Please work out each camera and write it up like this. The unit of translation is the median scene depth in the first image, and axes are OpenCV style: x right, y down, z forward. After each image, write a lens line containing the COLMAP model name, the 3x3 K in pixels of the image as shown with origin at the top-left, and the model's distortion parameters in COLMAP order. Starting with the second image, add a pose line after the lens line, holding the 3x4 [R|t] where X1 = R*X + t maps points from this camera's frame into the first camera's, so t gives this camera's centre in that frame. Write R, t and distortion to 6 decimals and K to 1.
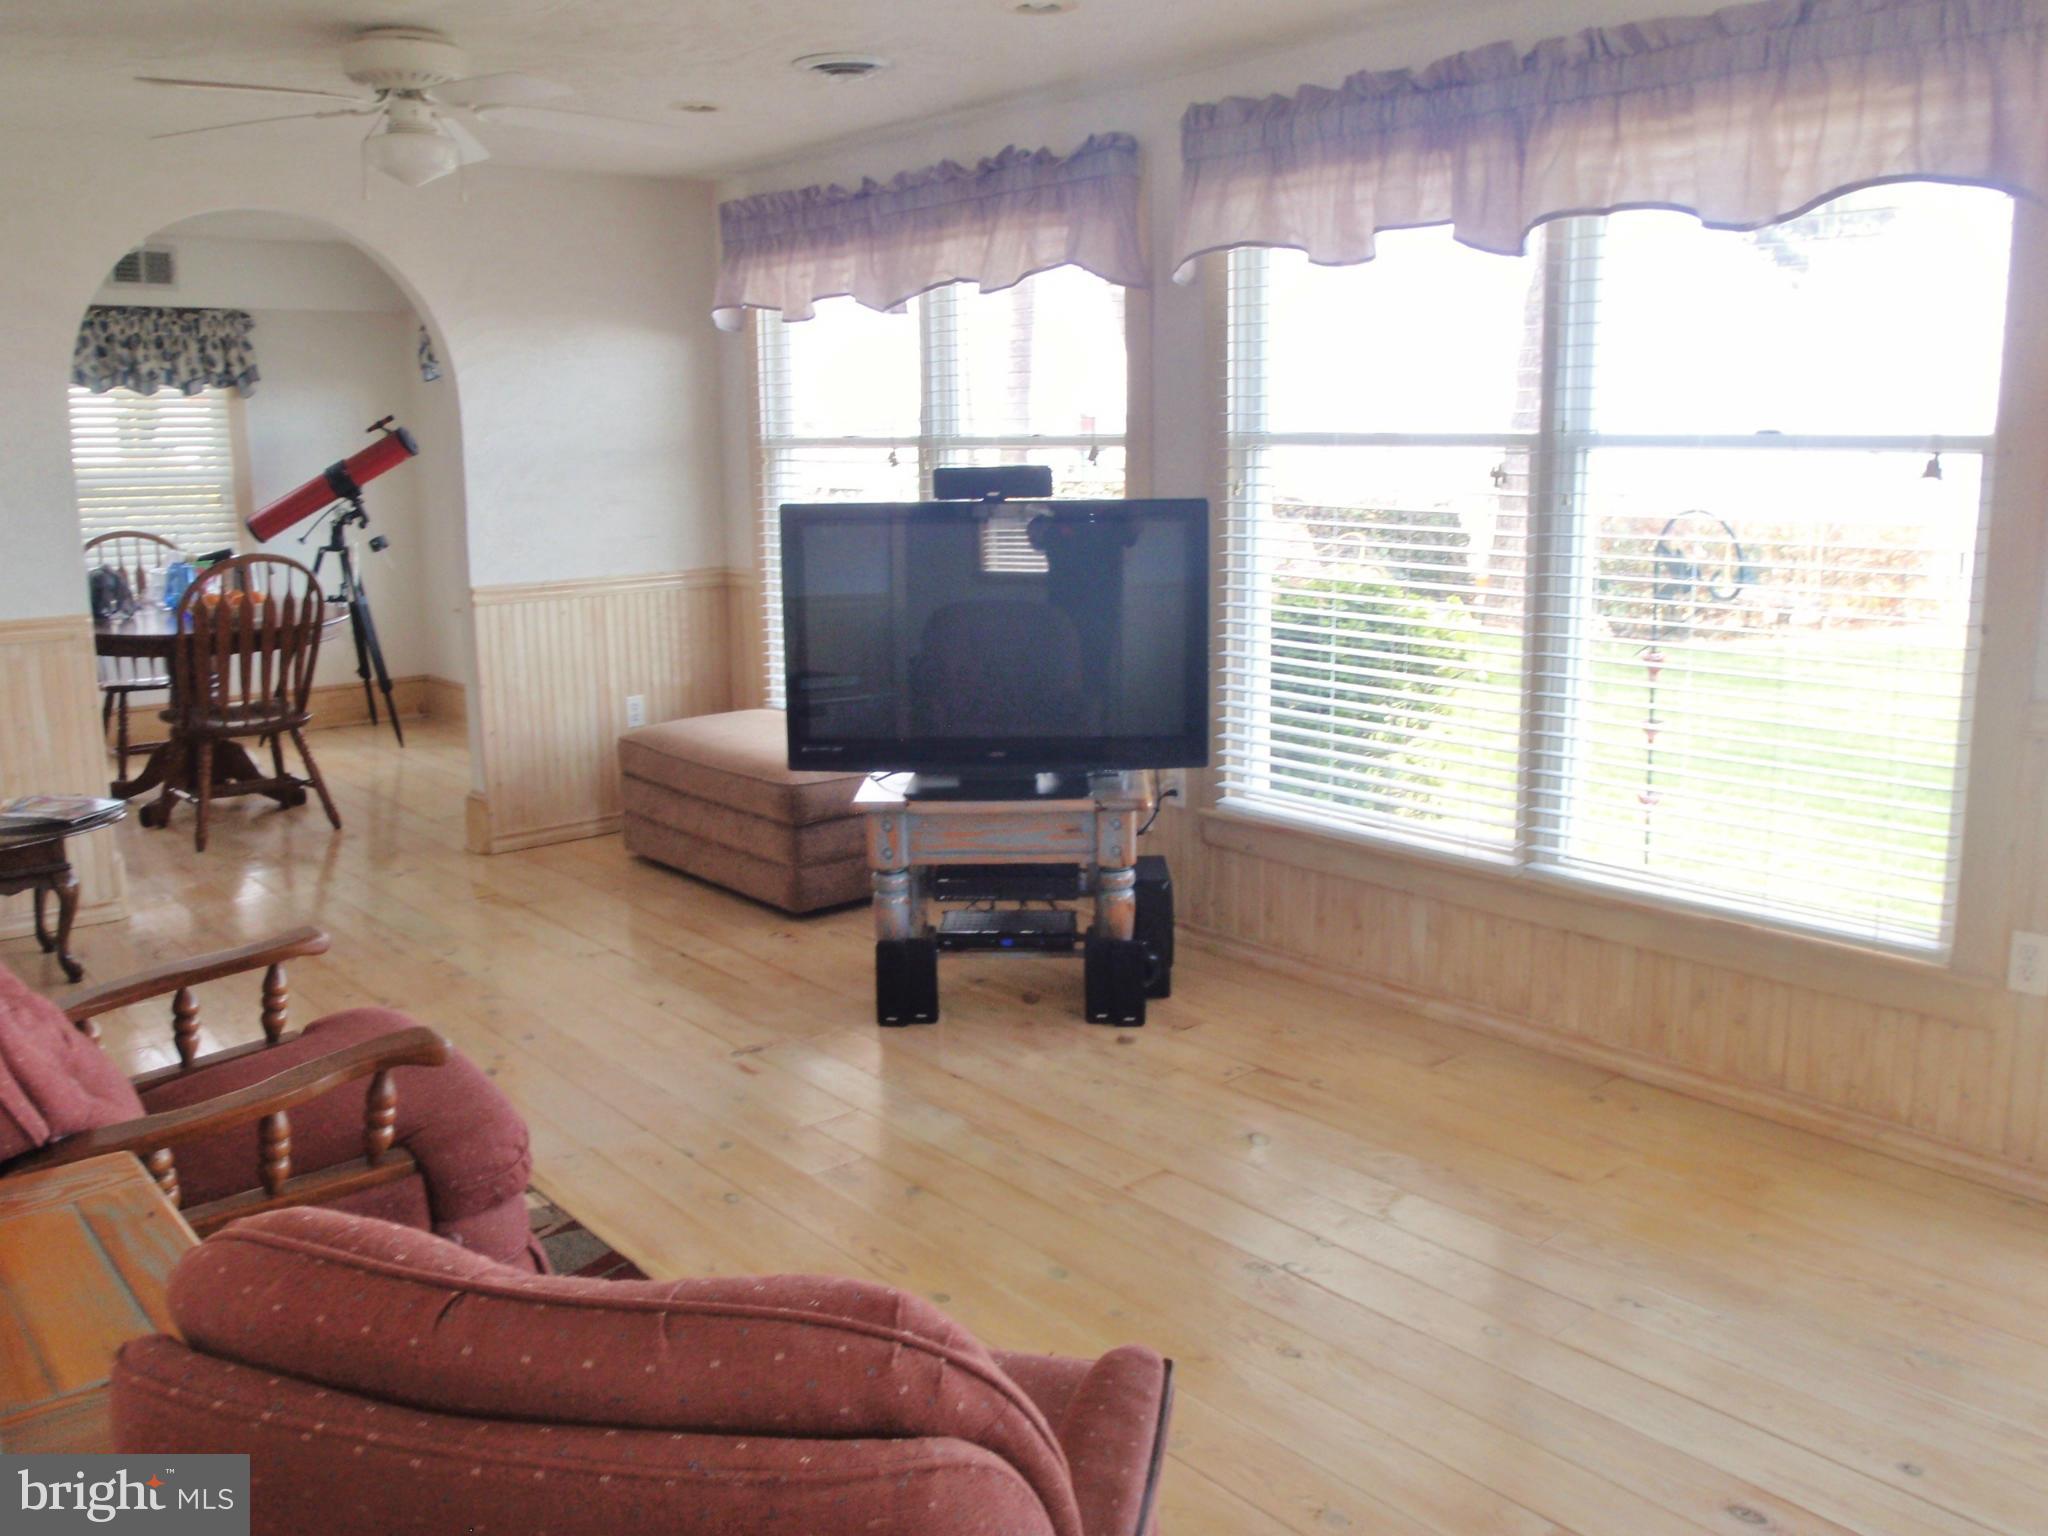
lens RADIAL K [[1694.6, 0, 1040.4], [0, 1694.6, 734.8], [0, 0, 1]] dist [-0.076046, 0.010540]
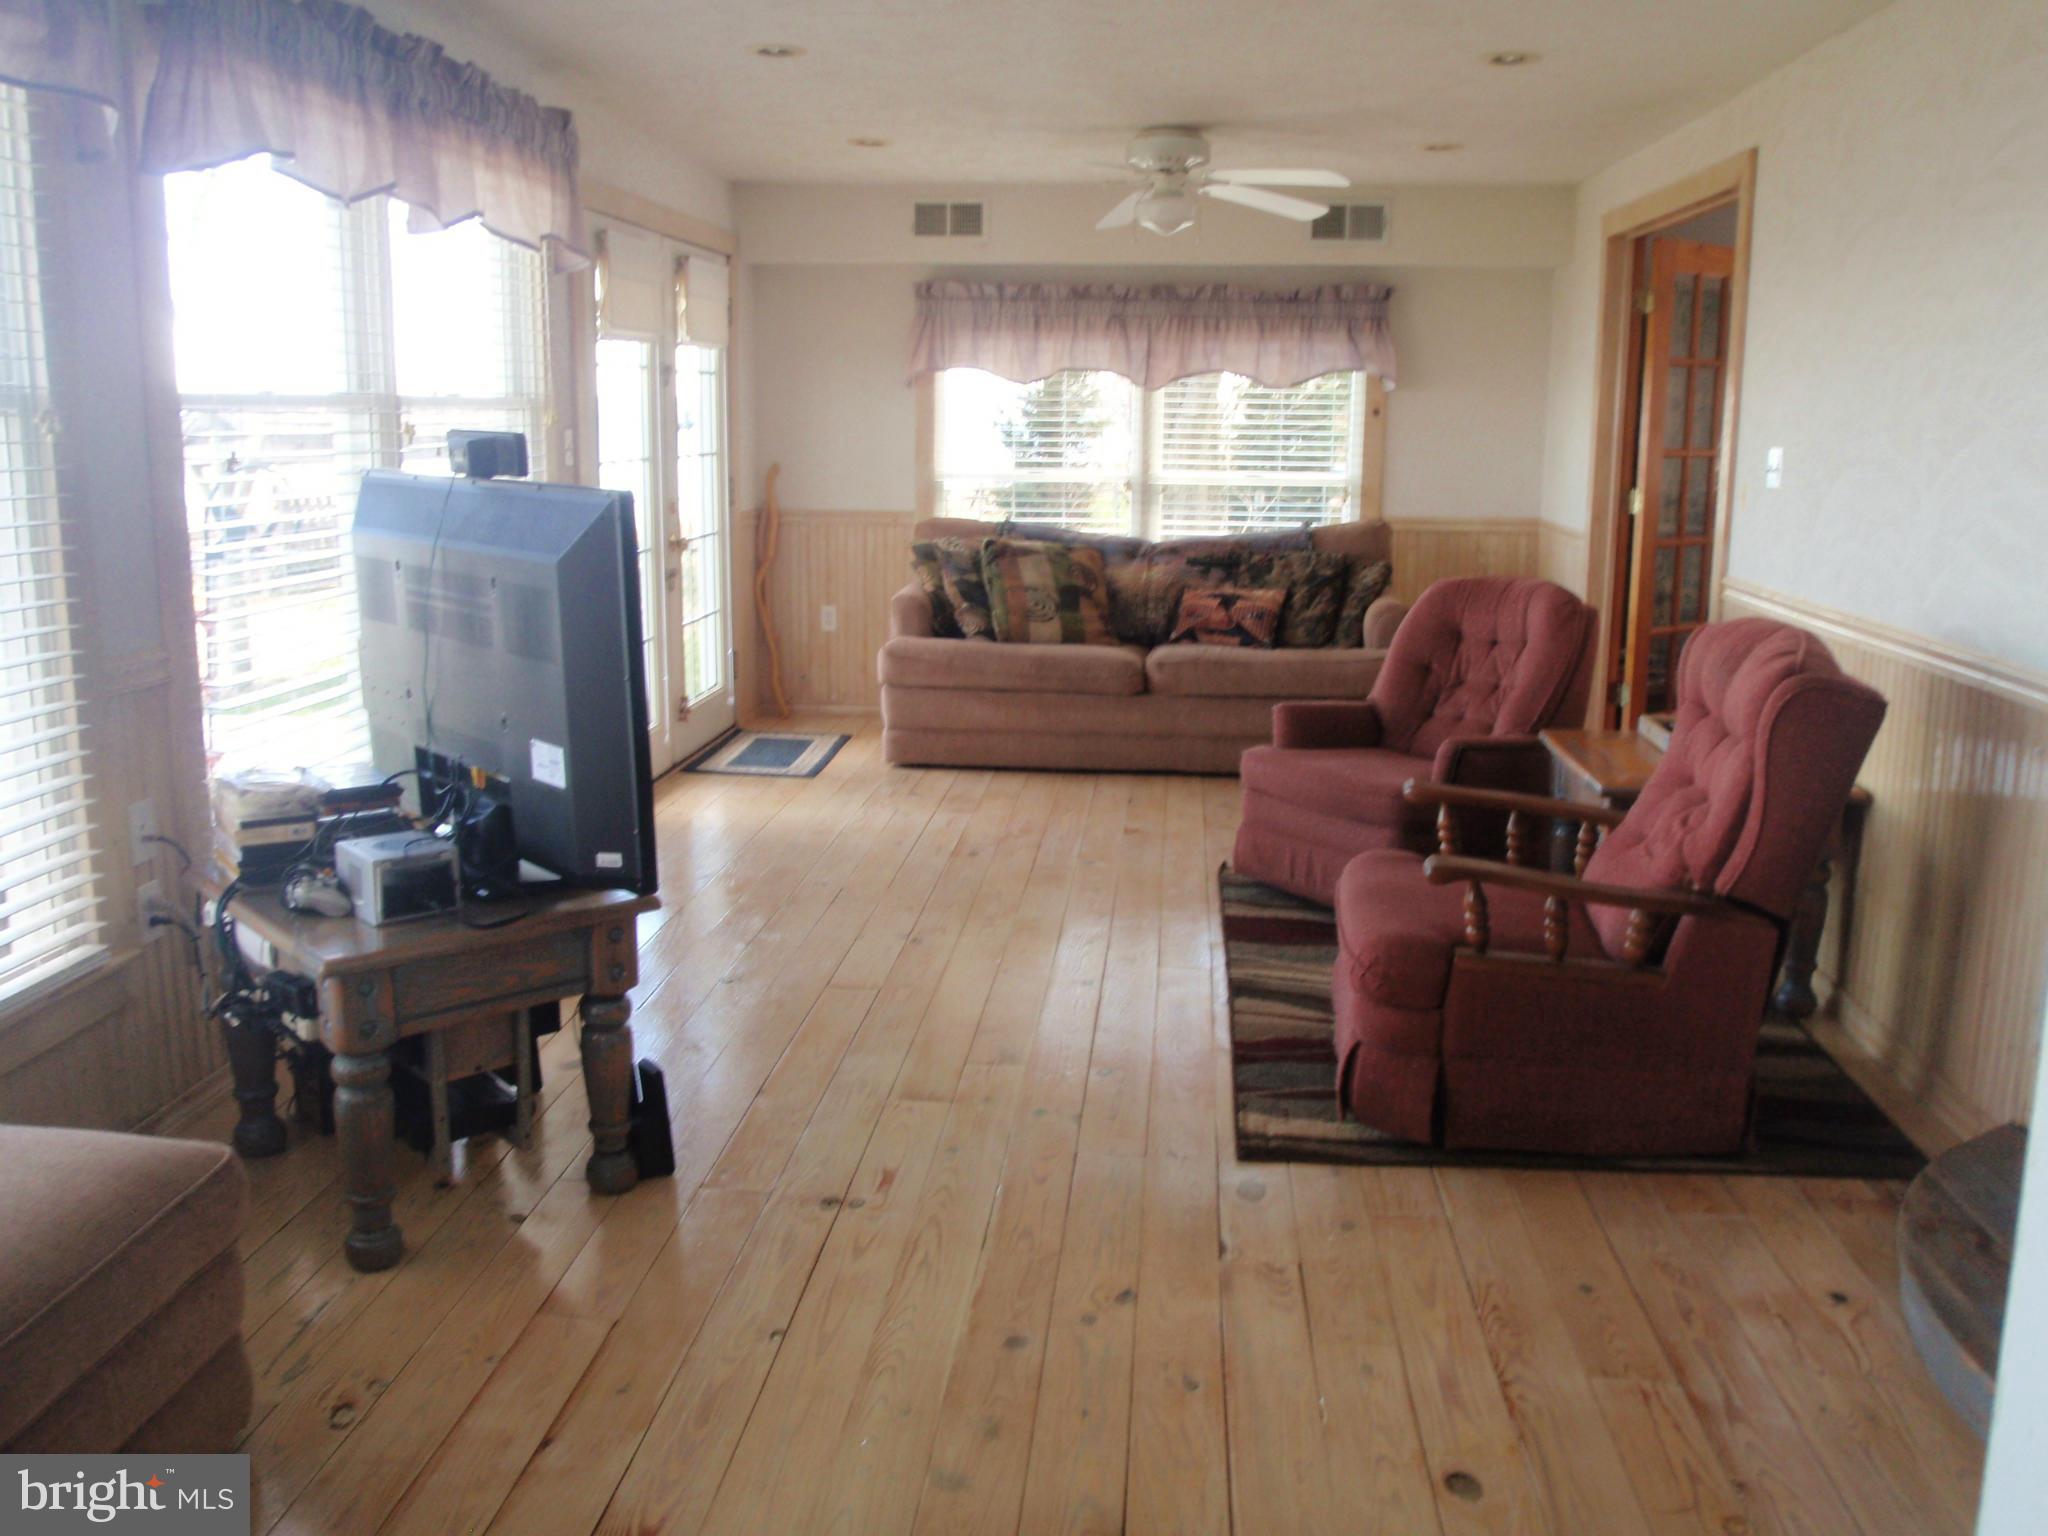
lens RADIAL K [[1694.6, 0, 1040.4], [0, 1694.6, 734.8], [0, 0, 1]] dist [-0.076046, 0.010540]
pose [[-0.701963, -0.127533, 0.700702, -0.653875], [0.118483, 0.949217, 0.291461, -0.198486], [-0.702289, 0.287617, -0.651204, 1.205315]]
